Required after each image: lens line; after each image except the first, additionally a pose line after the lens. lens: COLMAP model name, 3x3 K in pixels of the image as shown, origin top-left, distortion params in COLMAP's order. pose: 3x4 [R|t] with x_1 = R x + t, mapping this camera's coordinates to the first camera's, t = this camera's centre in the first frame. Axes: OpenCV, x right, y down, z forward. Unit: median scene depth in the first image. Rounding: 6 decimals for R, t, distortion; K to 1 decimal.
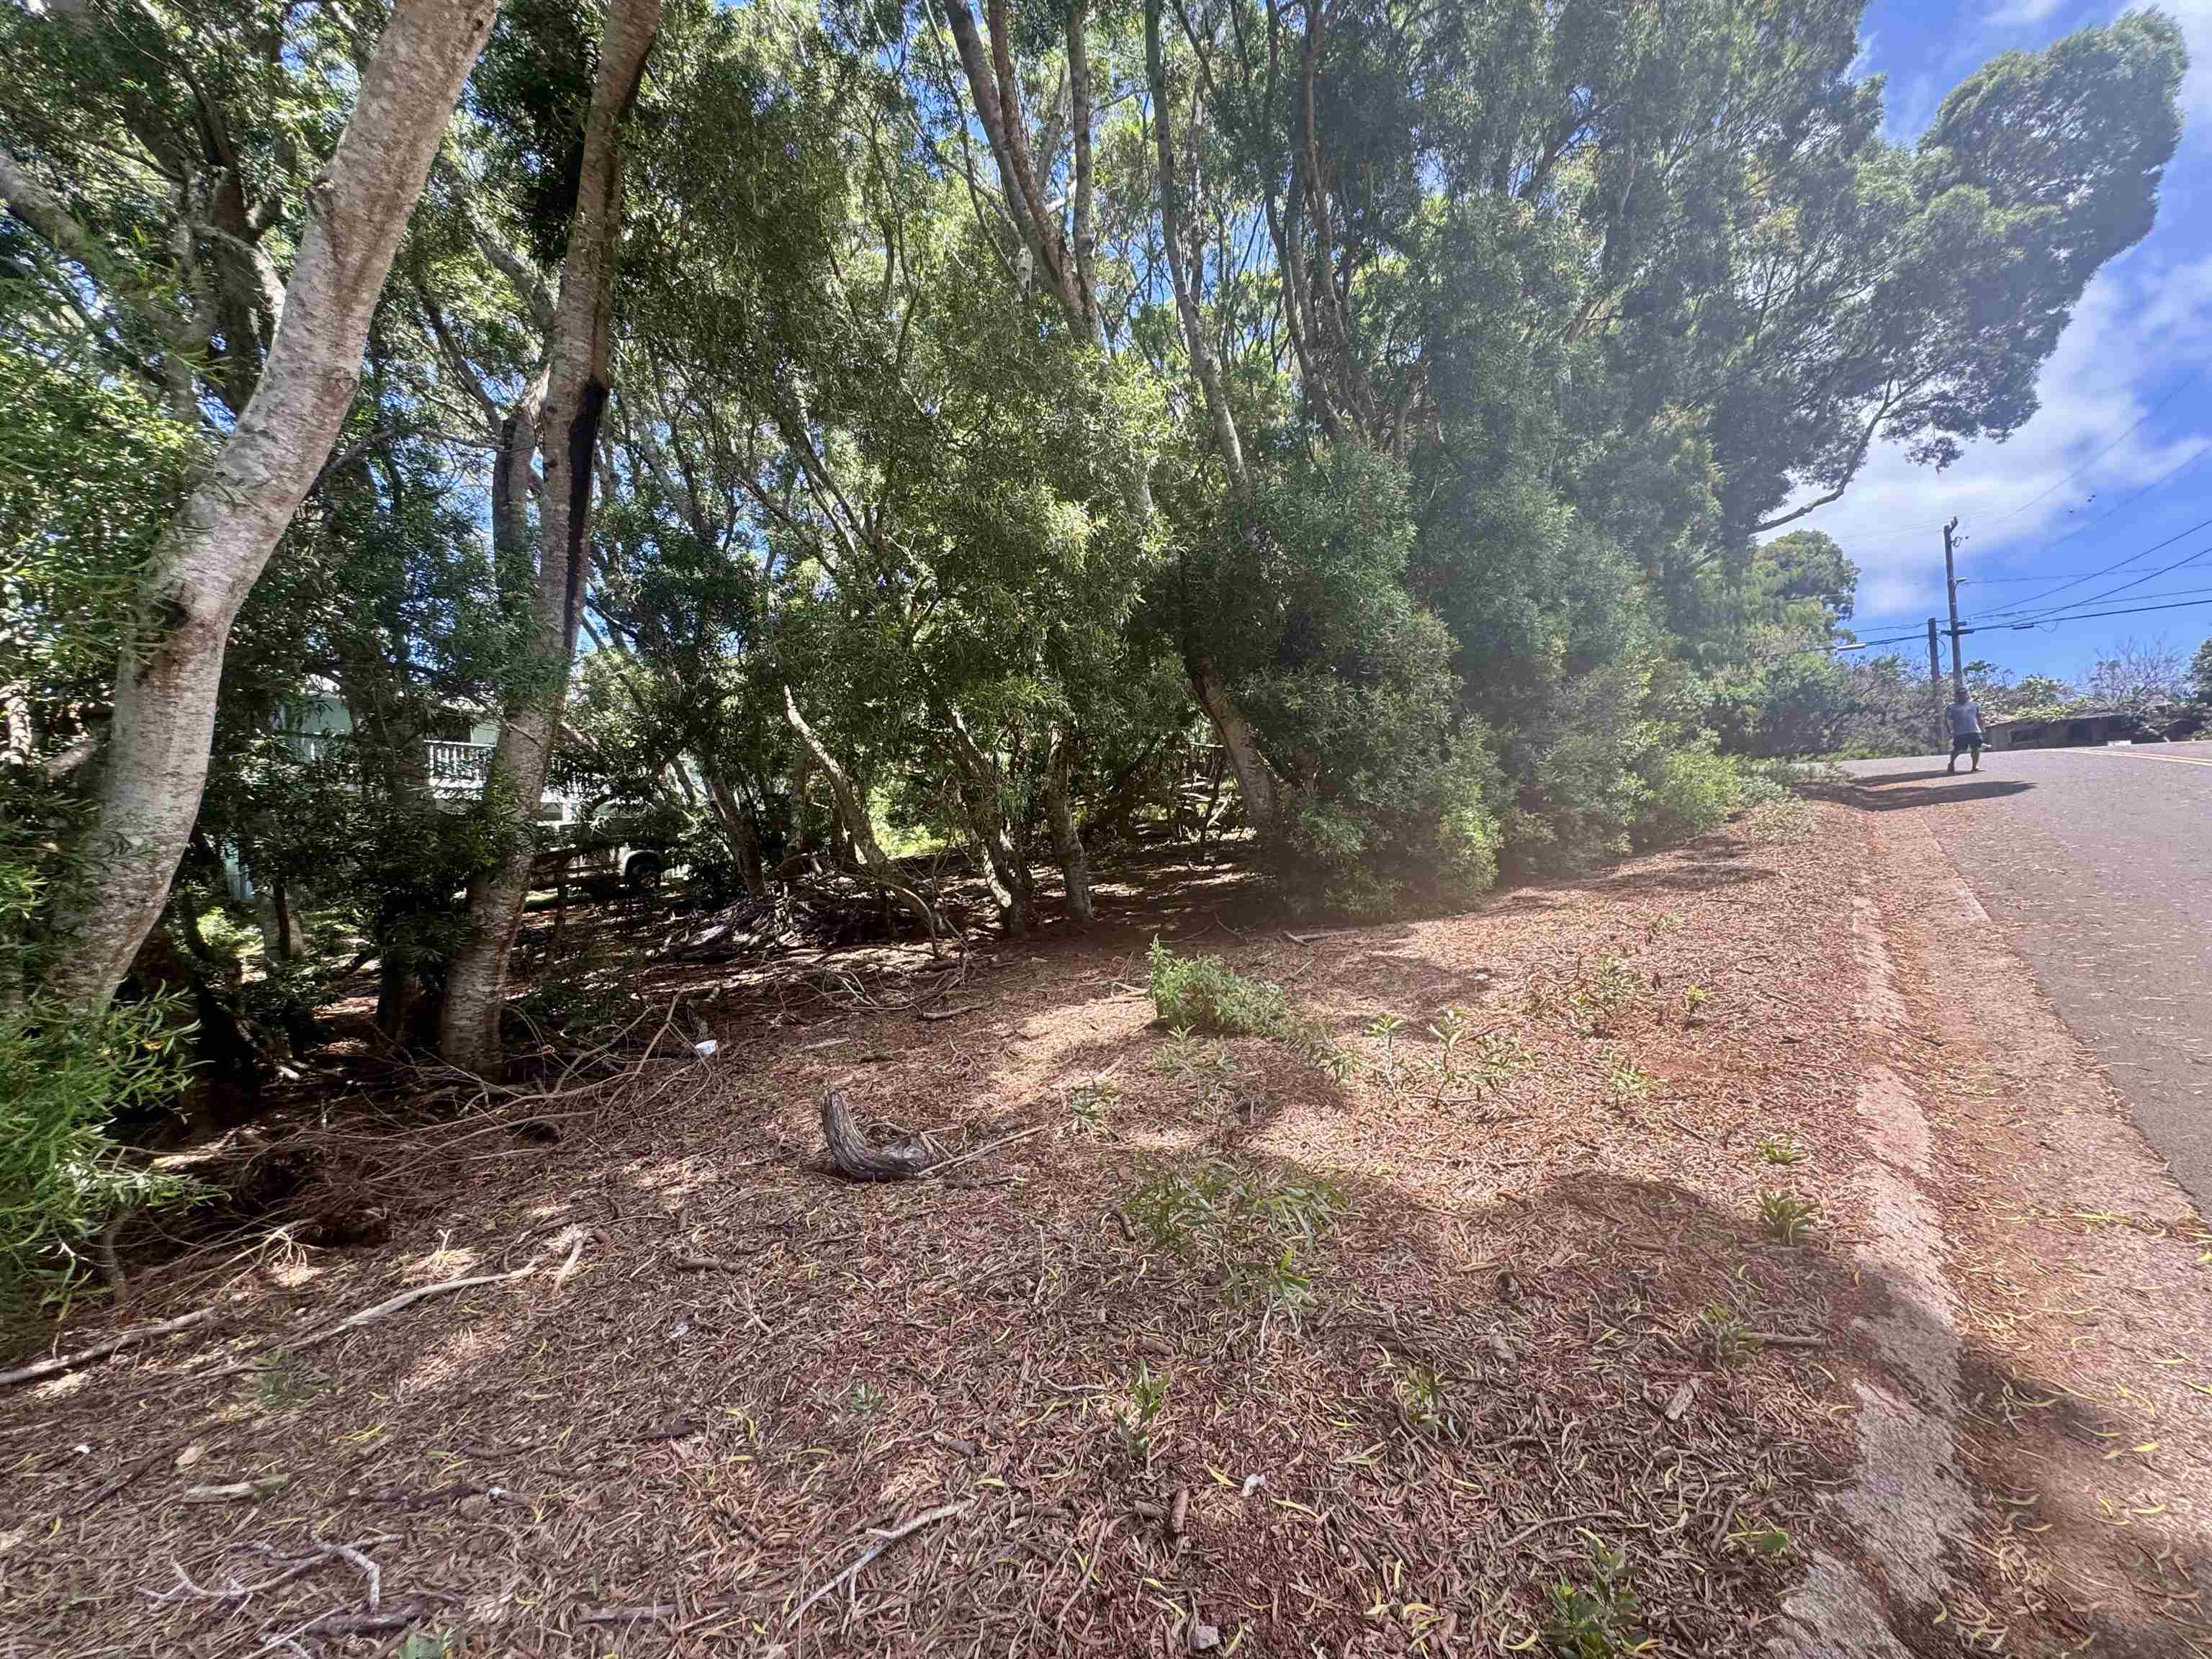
lens RADIAL K [[940.0, 0, 1106.0], [0, 940.0, 829.5], [0, 0, 1]] dist [-0.000161, -0.000341]
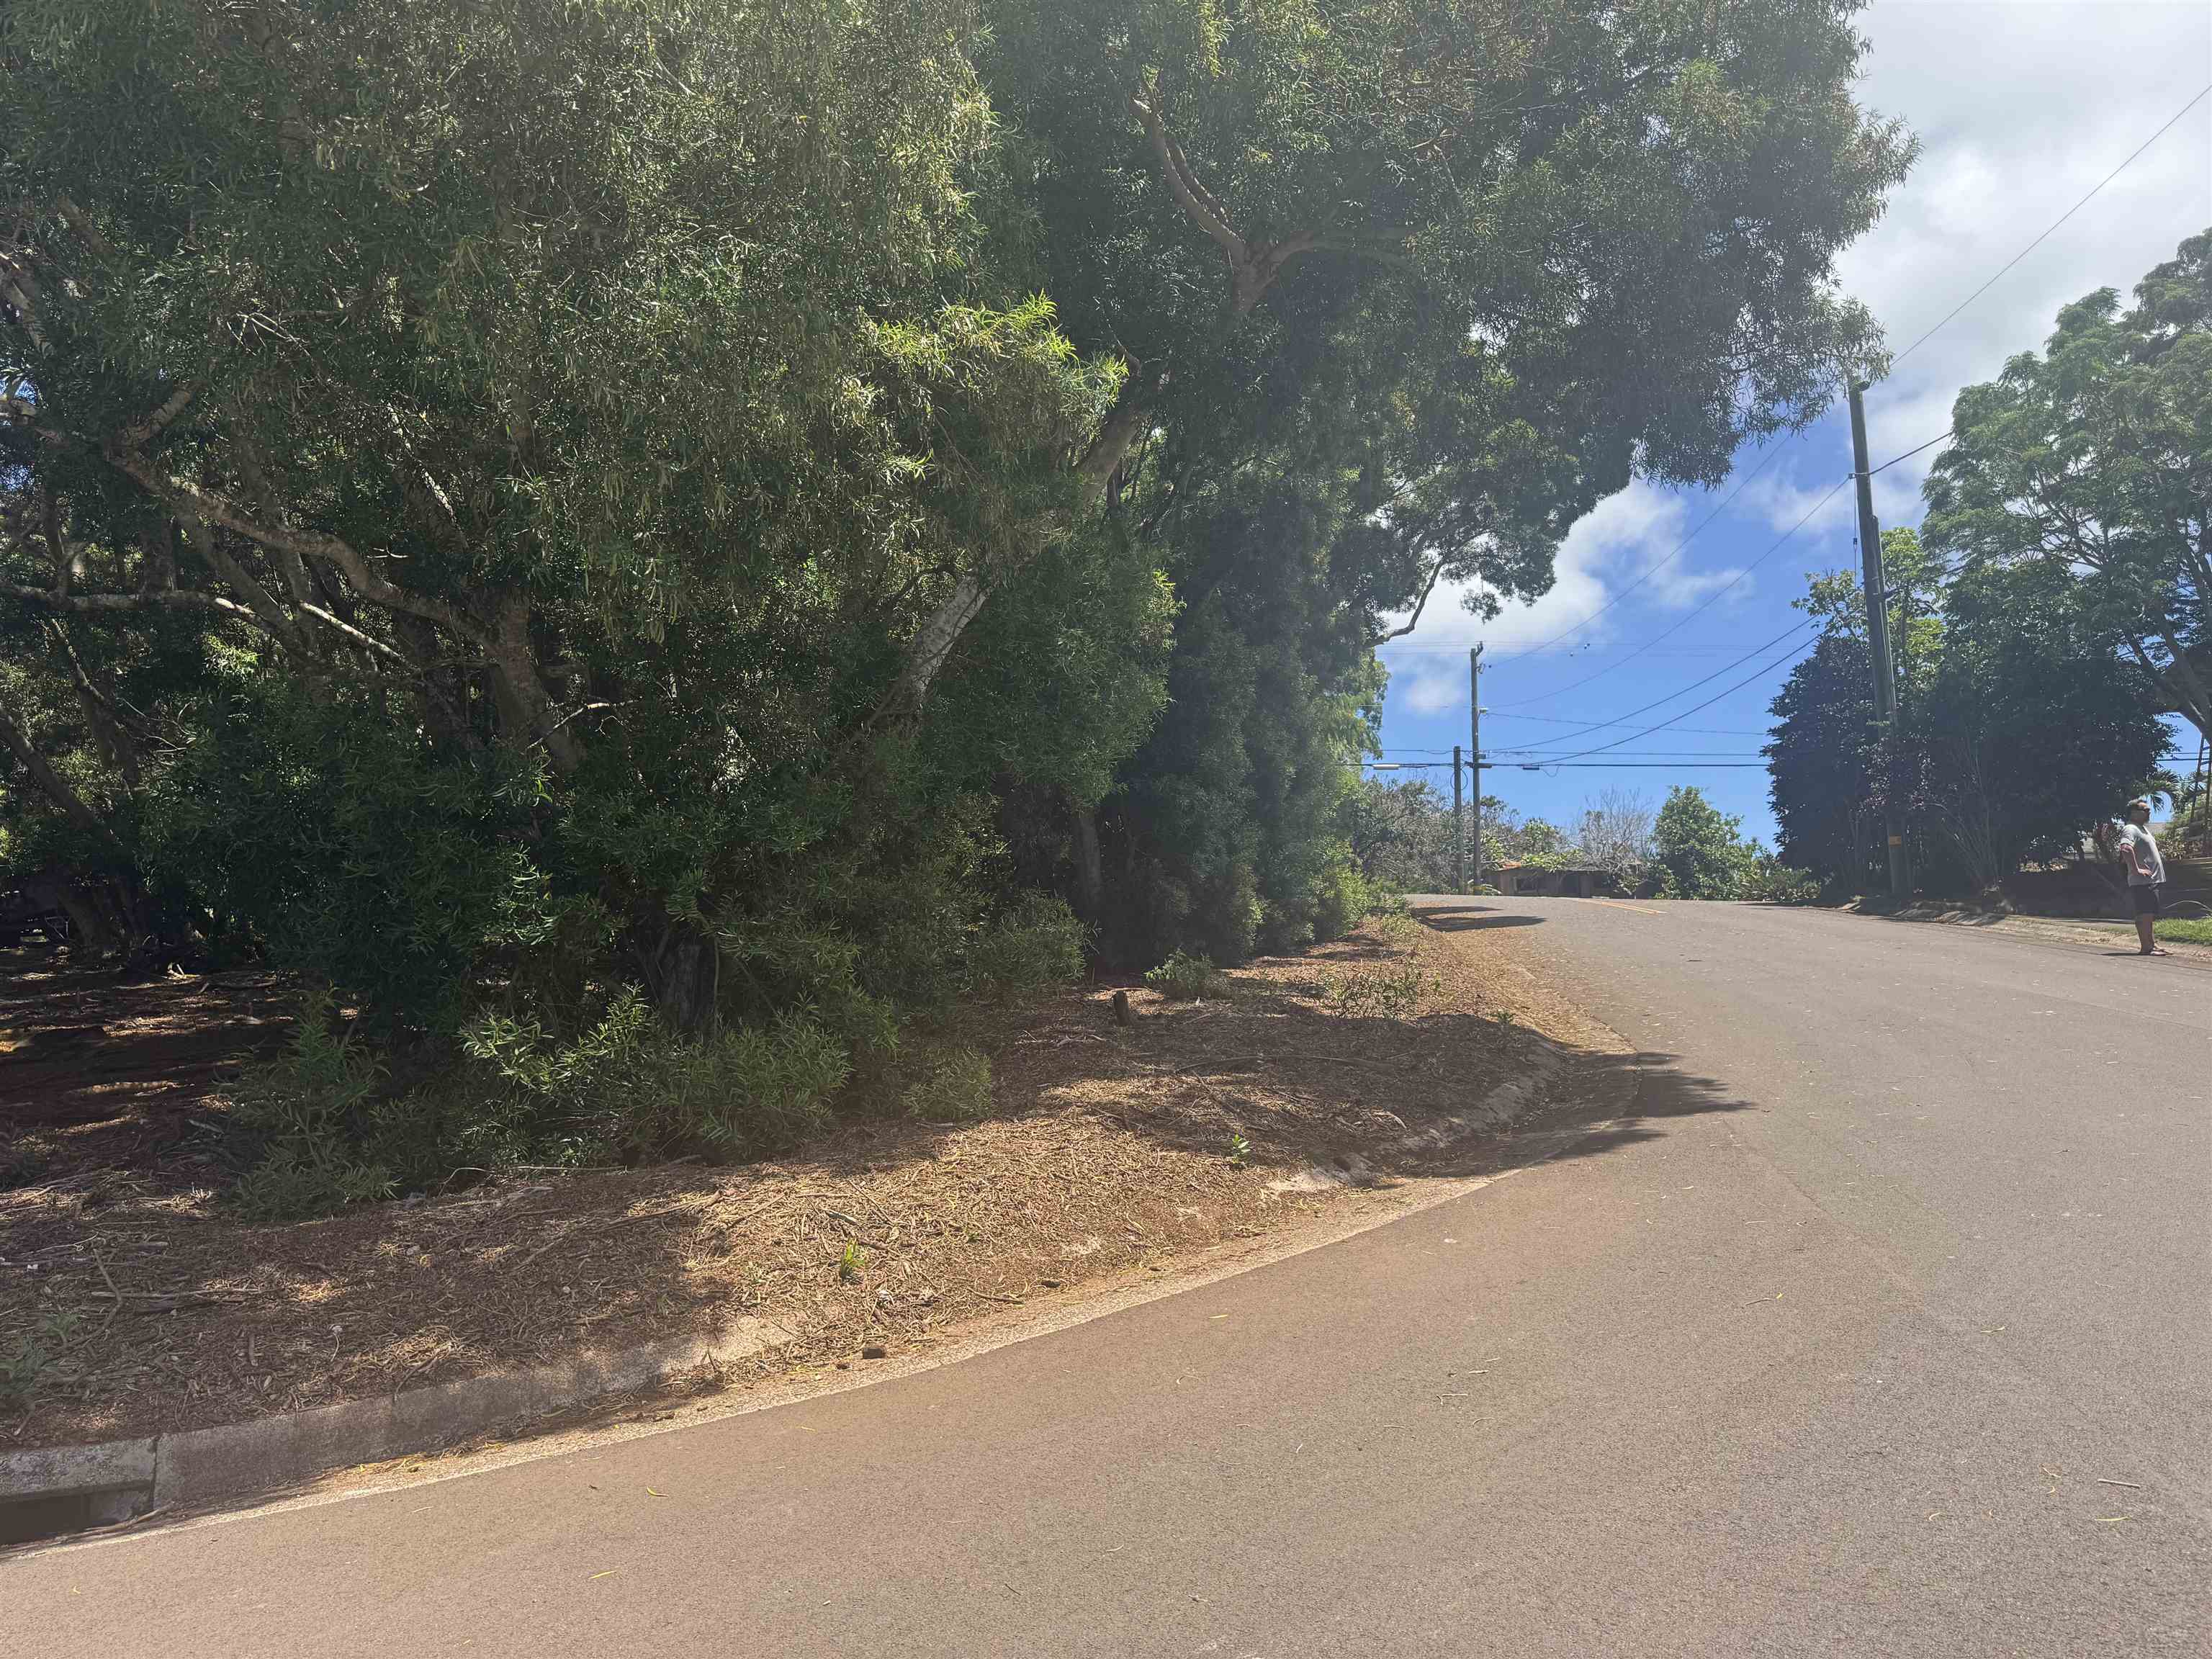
lens RADIAL K [[1536.1, 0, 1106.0], [0, 1536.1, 829.5], [0, 0, 1]] dist [0.001058, 0.000217]
pose [[0.869341, 0.098126, 0.484374, -0.129468], [-0.059083, 0.993697, -0.095266, 0.016956], [-0.490669, 0.054200, 0.869659, -0.122260]]
